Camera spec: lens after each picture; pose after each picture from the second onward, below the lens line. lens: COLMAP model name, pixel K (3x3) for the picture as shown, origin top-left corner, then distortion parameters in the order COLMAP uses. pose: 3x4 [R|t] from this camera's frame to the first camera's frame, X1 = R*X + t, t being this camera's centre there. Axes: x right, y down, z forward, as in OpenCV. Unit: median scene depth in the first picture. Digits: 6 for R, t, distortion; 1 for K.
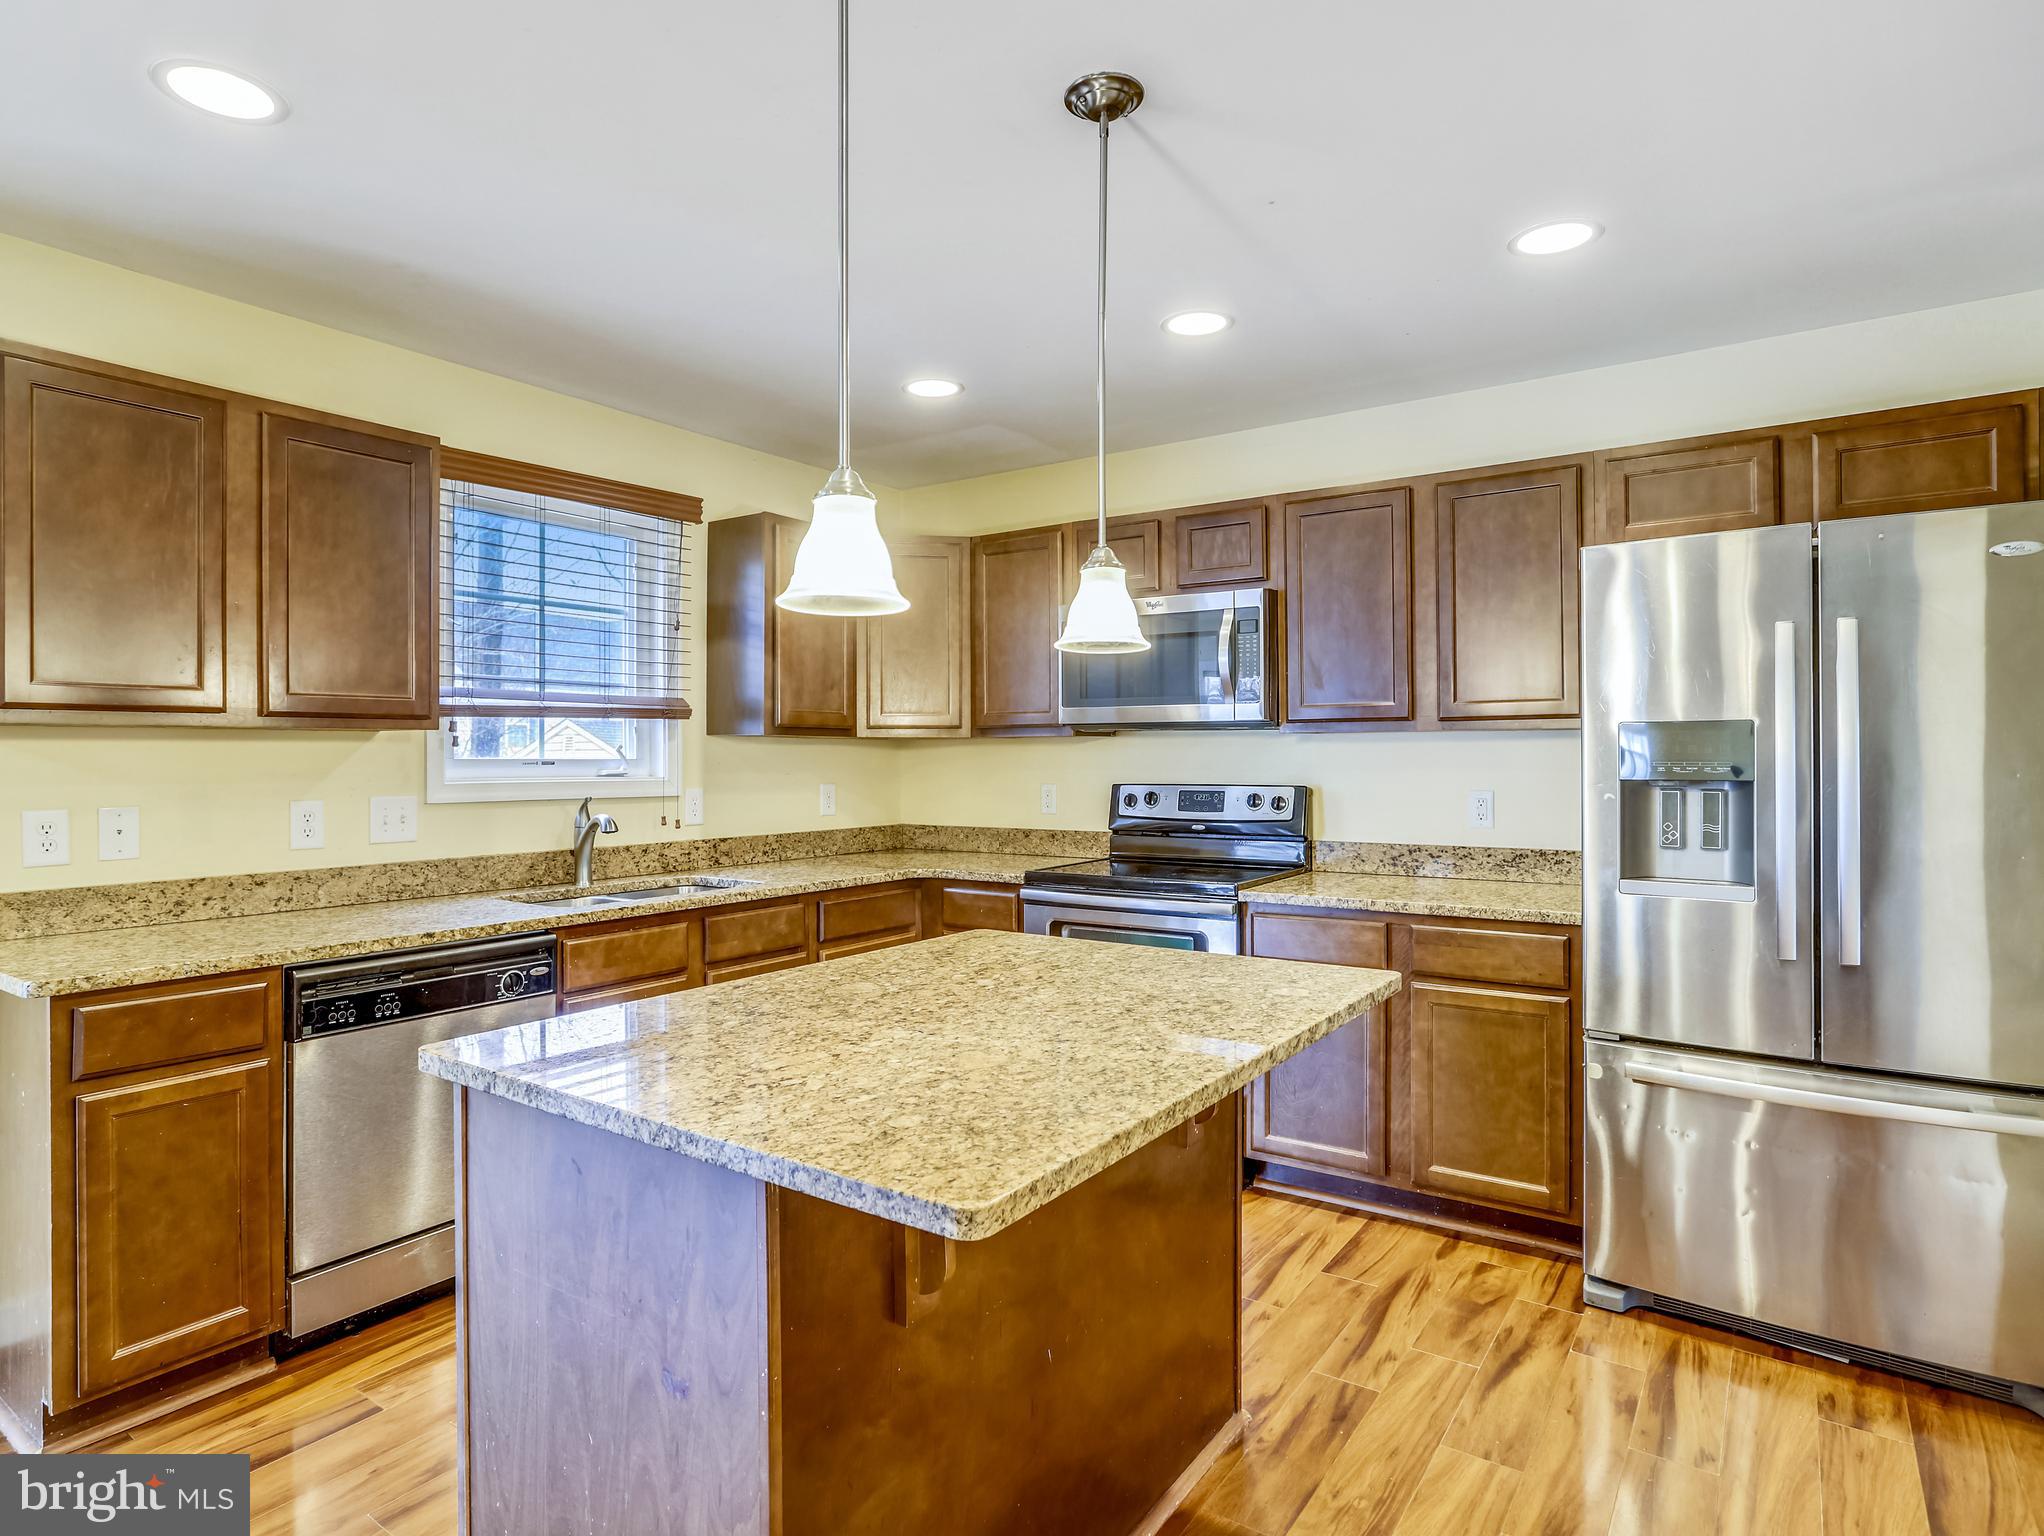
lens RADIAL K [[1121.4, 0, 1005.7], [0, 1121.4, 755.3], [0, 0, 1]] dist [-0.026808, -0.000013]
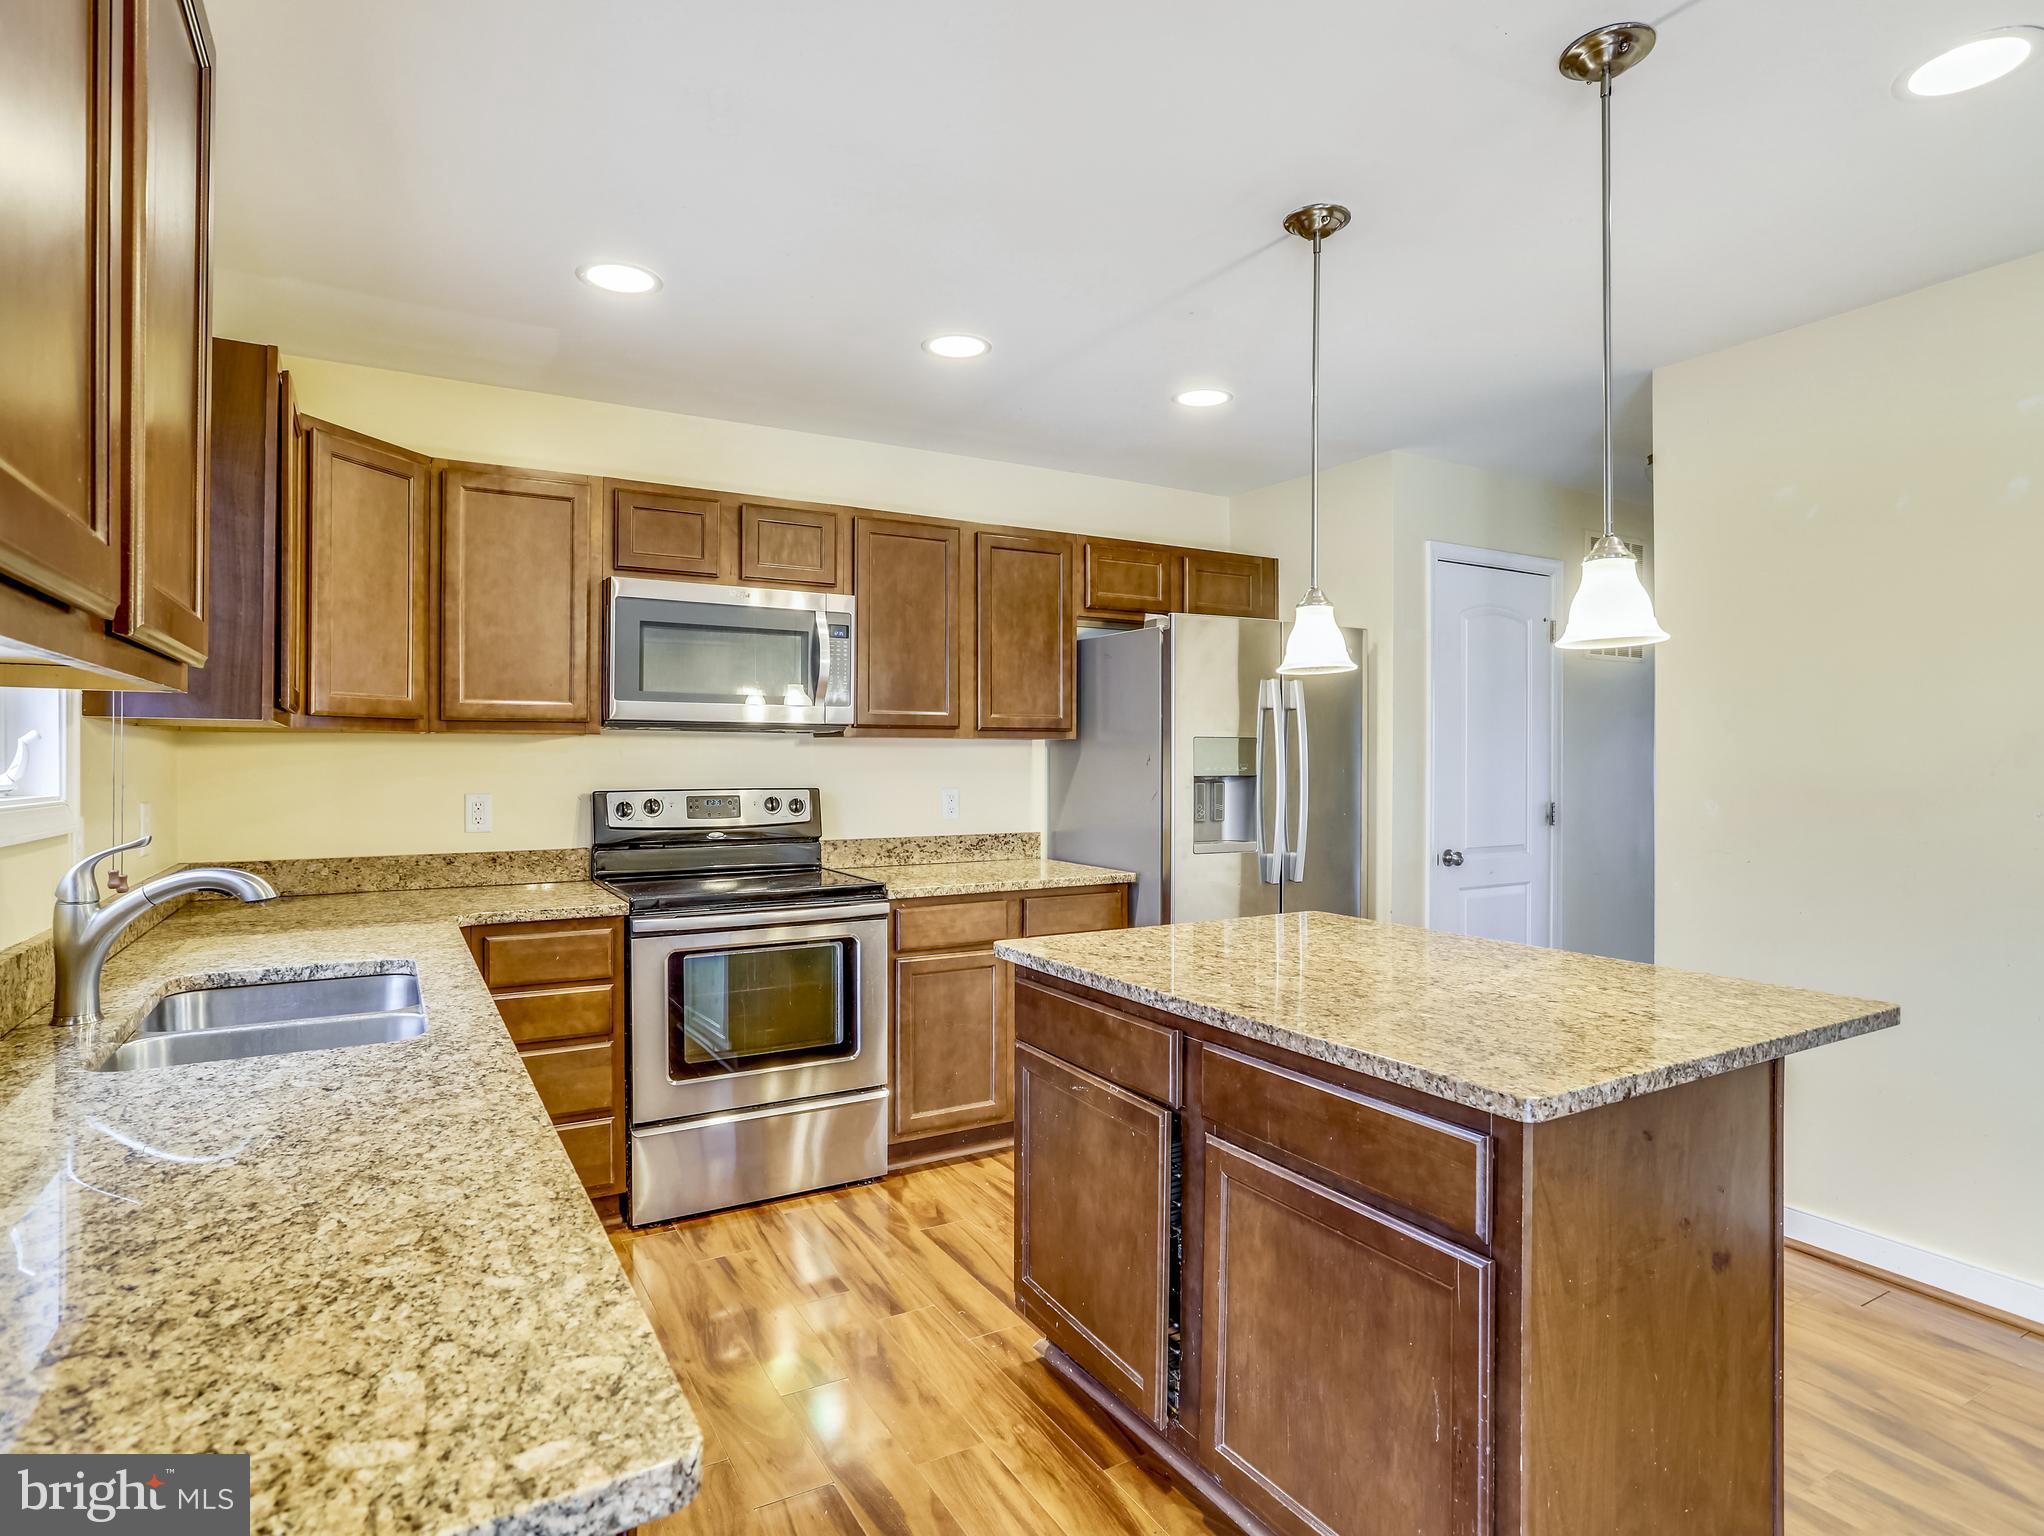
lens RADIAL K [[1121.4, 0, 1007.2], [0, 1121.4, 768.1], [0, 0, 1]] dist [-0.026808, -0.000013]
pose [[0.430242, -0.004698, 0.902701, -0.605500], [-0.004537, 0.999963, 0.007366, 0.000532], [-0.902702, -0.007264, 0.430204, 0.405929]]
